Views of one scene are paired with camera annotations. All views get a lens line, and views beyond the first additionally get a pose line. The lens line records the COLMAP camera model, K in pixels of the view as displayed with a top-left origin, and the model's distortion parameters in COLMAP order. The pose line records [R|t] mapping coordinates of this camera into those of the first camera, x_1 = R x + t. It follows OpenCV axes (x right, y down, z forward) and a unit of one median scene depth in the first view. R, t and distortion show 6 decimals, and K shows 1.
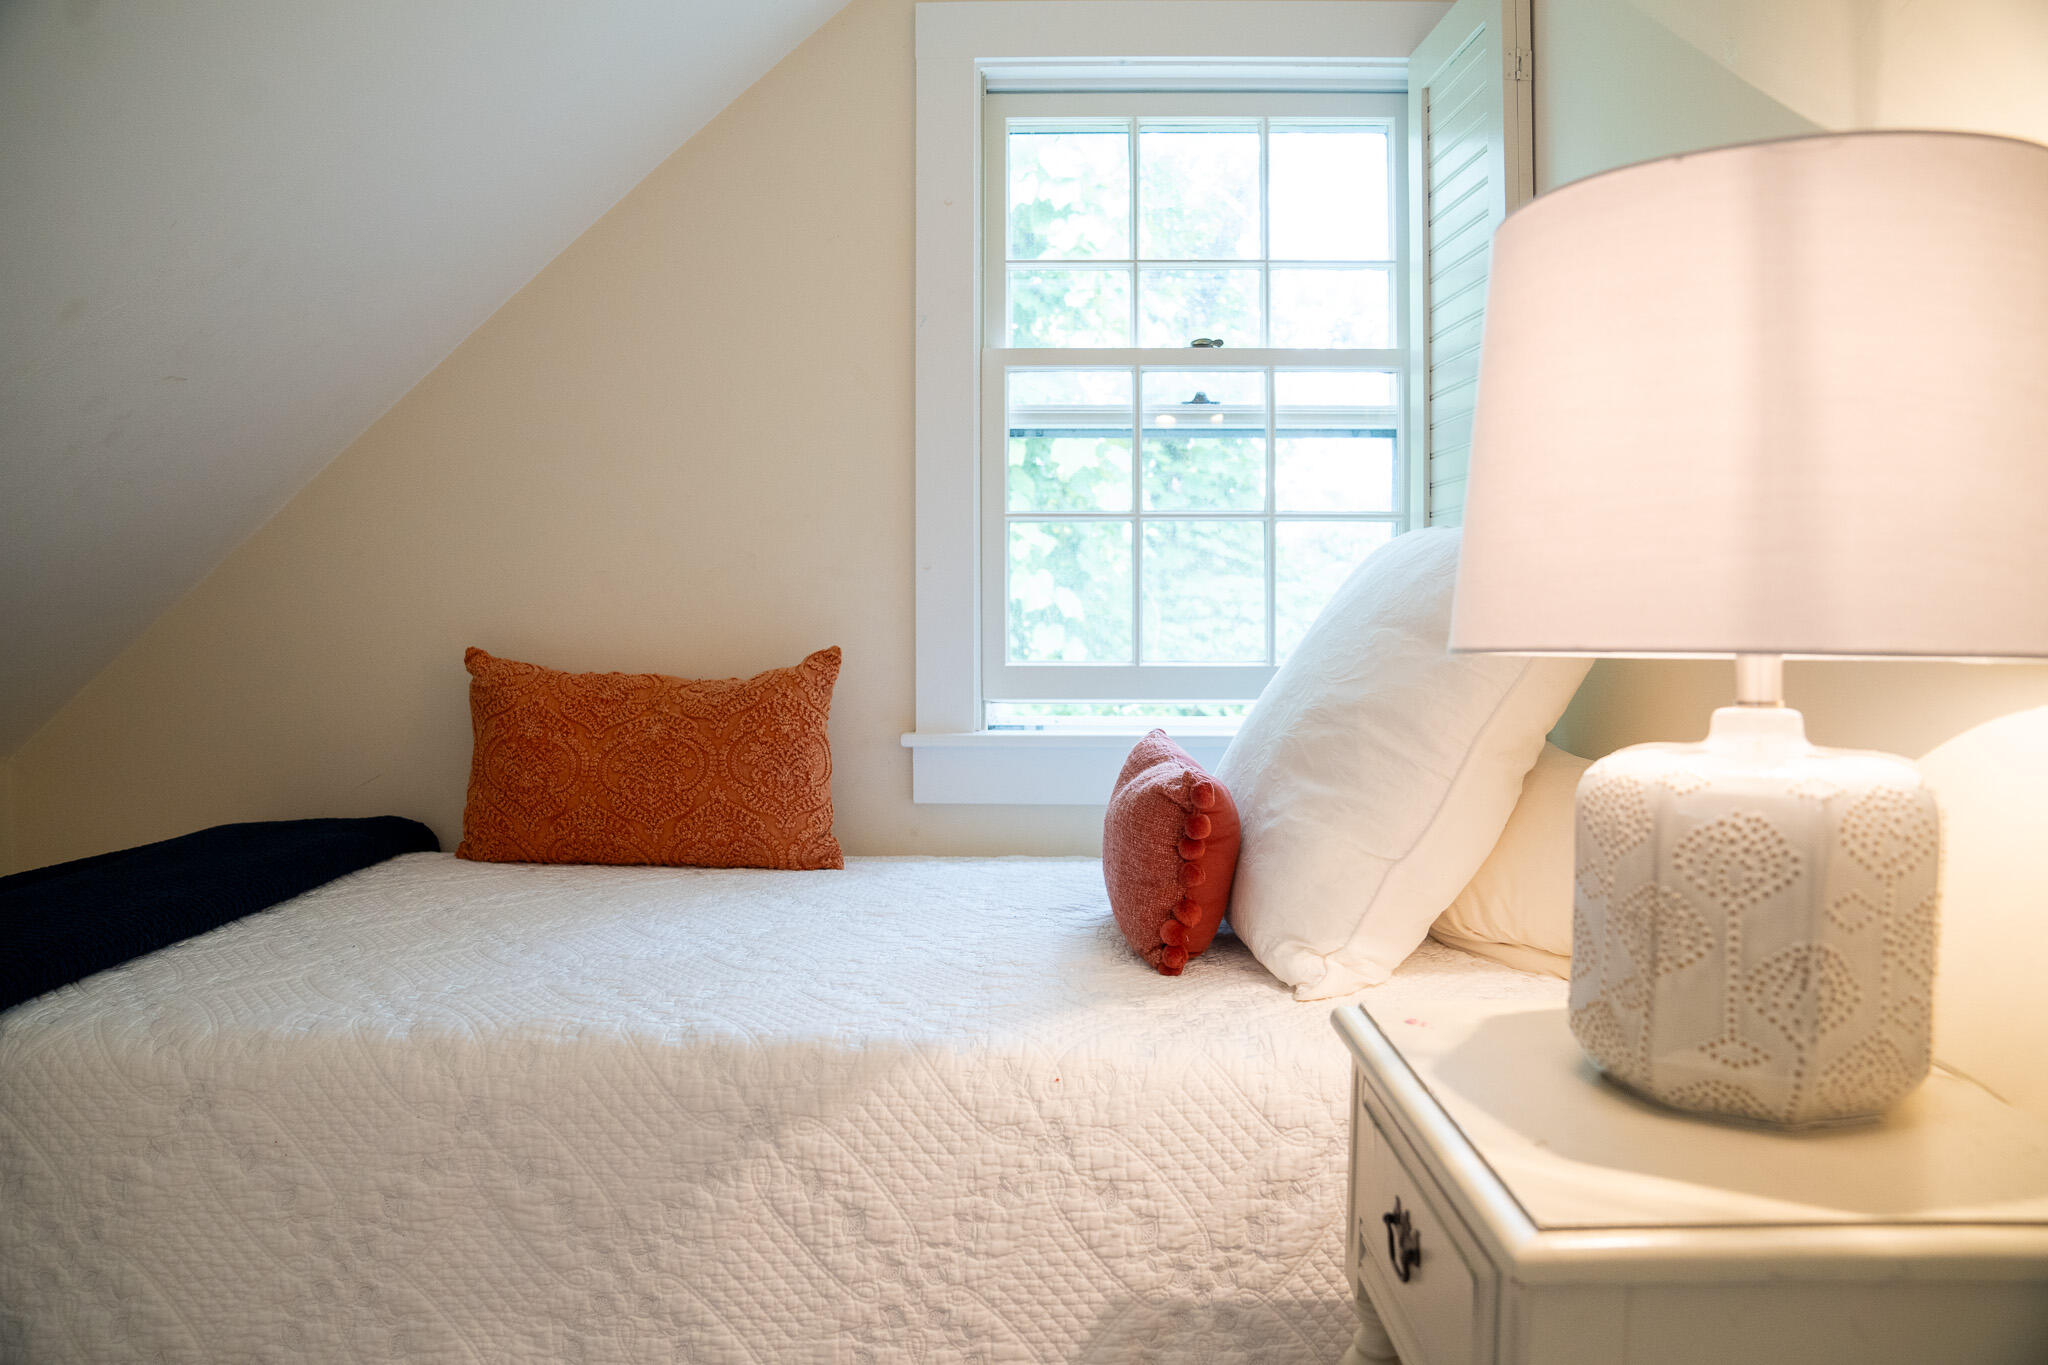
lens RADIAL K [[1414.3, 0, 1021.1], [0, 1414.3, 672.5], [0, 0, 1]] dist [-0.138451, 0.112673]
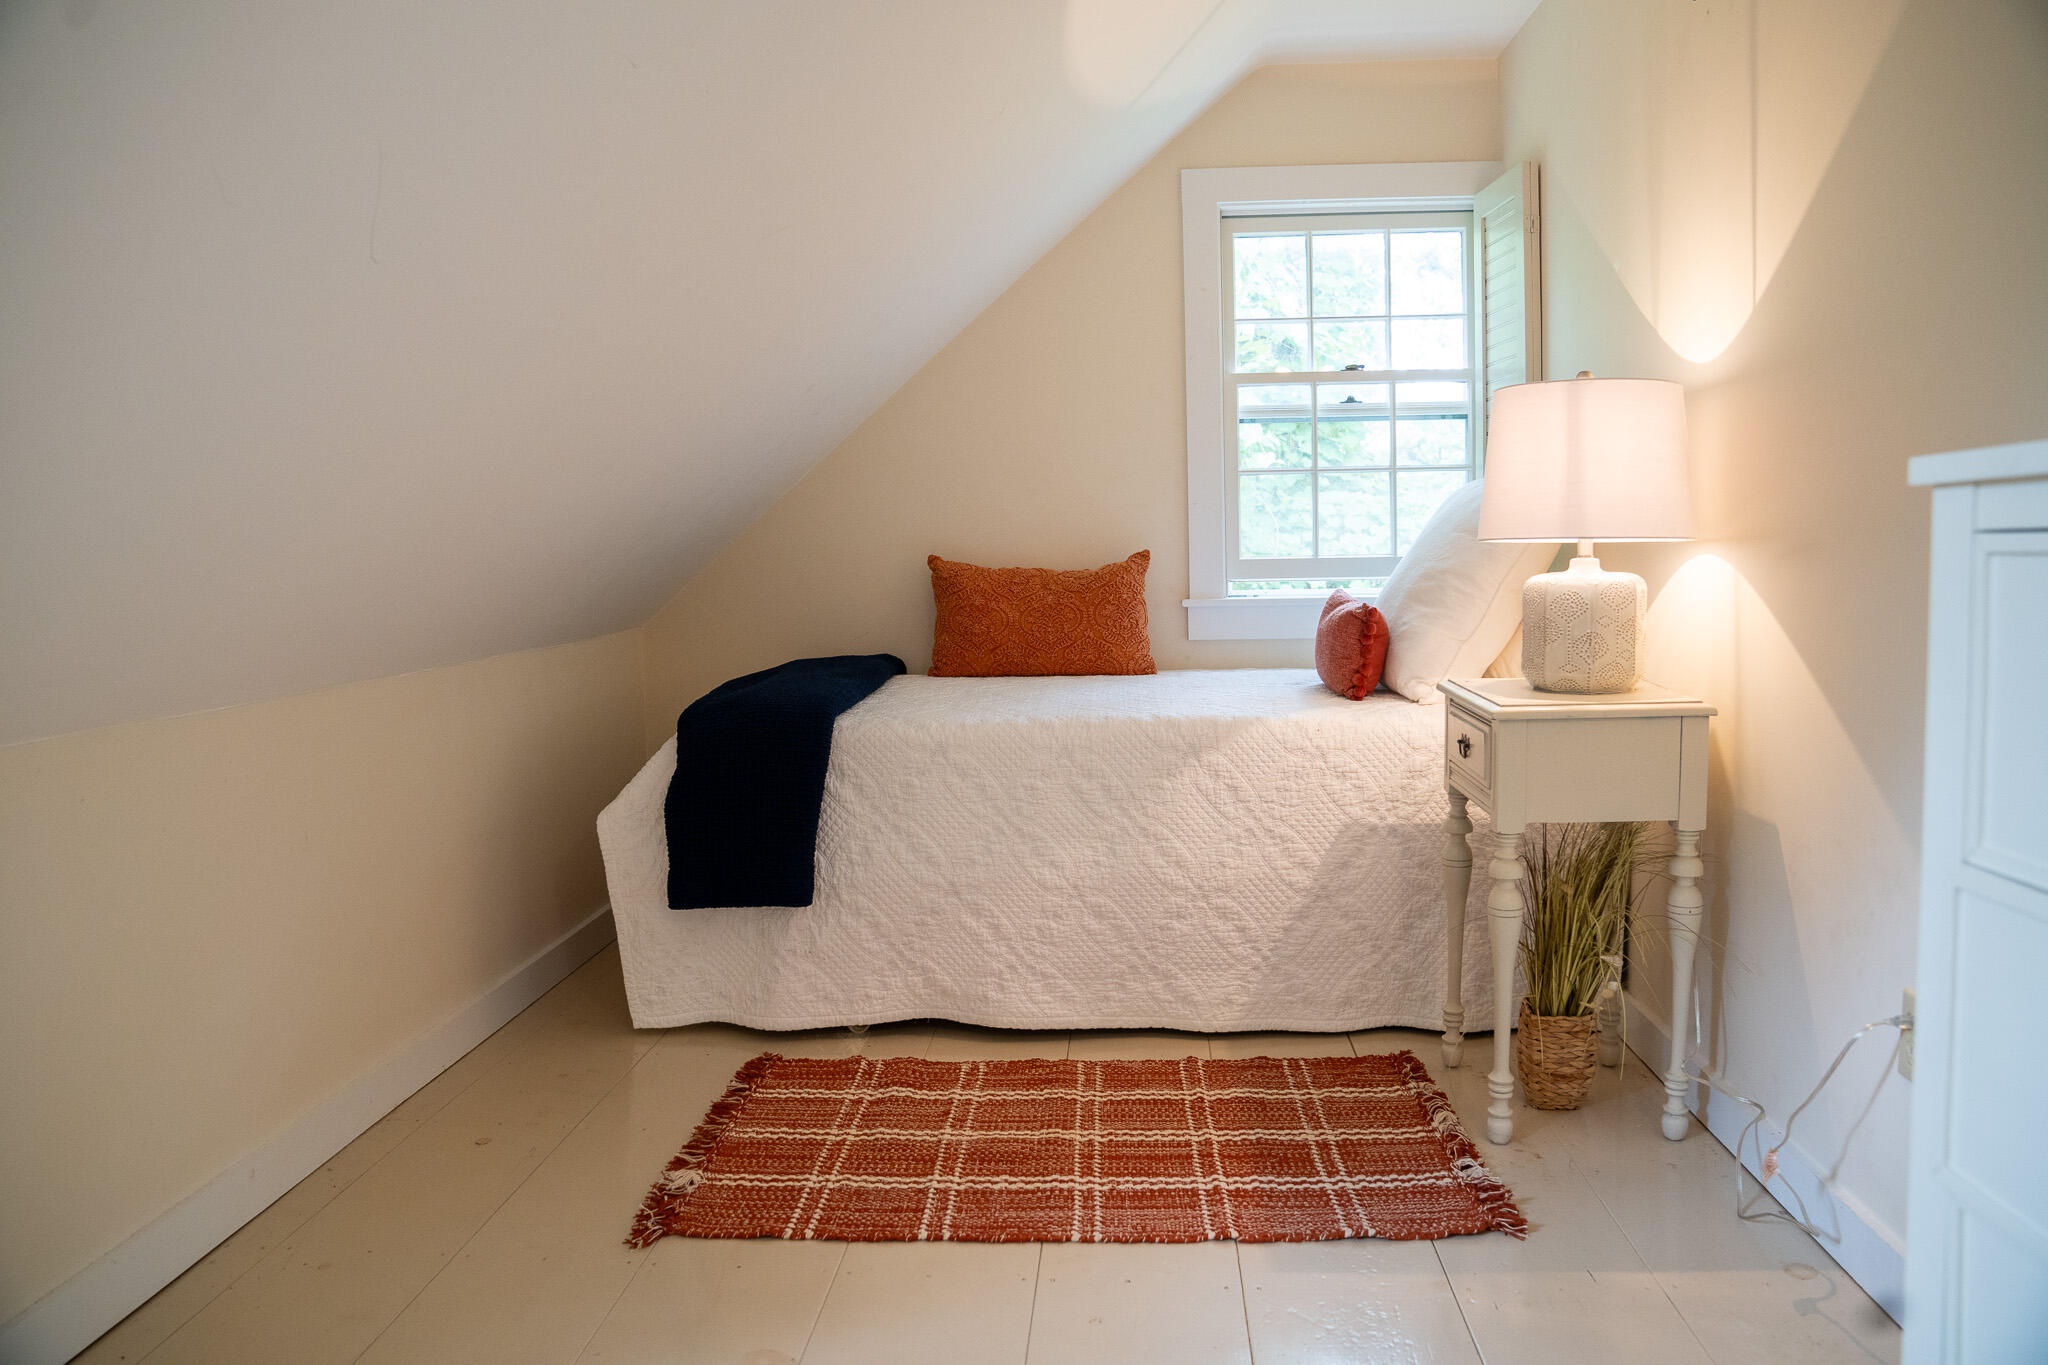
lens RADIAL K [[1470.4, 0, 1024.0], [0, 1470.4, 682.5], [0, 0, 1]] dist [-0.110475, 0.000390]
pose [[0.998732, -0.018277, -0.046916, -0.209779], [0.021219, 0.997788, 0.063007, 0.029100], [0.045660, -0.063922, 0.996910, -0.872560]]
